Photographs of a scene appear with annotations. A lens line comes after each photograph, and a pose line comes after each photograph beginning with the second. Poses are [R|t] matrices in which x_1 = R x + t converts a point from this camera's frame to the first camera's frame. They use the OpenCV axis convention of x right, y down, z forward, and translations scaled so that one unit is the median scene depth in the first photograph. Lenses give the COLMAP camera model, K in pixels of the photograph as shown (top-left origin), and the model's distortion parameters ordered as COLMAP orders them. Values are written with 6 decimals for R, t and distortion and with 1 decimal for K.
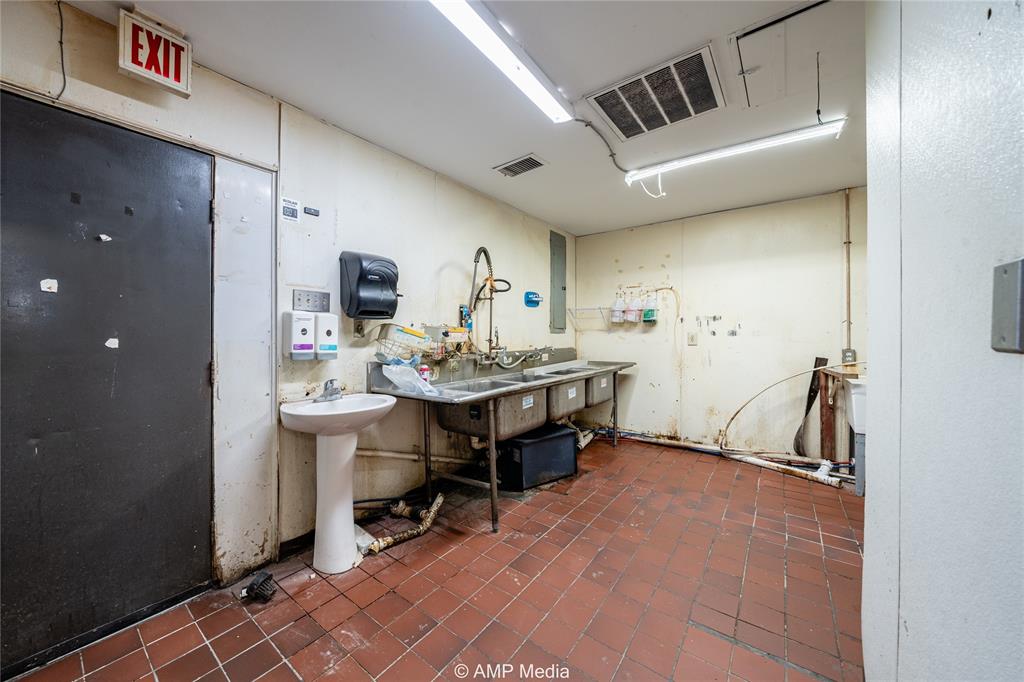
lens RADIAL K [[367.4, 0, 489.7], [0, 367.4, 330.8], [0, 0, 1]] dist [-0.007989, -0.000620]
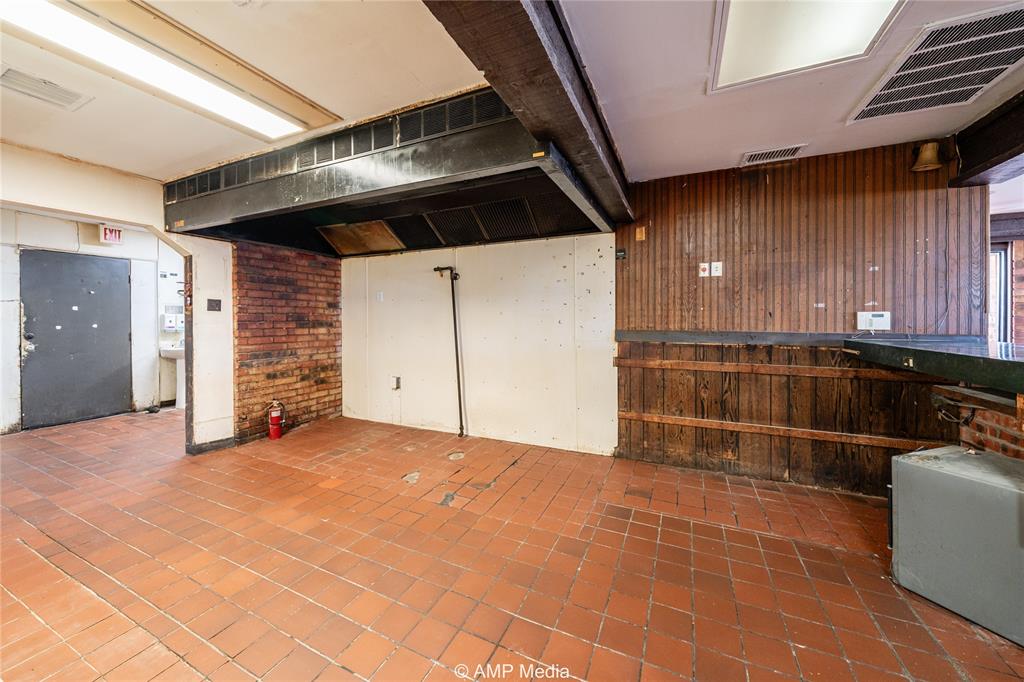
lens RADIAL K [[367.4, 0, 513.3], [0, 367.4, 319.4], [0, 0, 1]] dist [-0.007989, -0.000620]
pose [[0.967064, -0.007490, 0.254423, 0.753993], [0.005976, 0.999960, 0.006723, -0.010044], [-0.254463, -0.004982, 0.967070, -1.346806]]
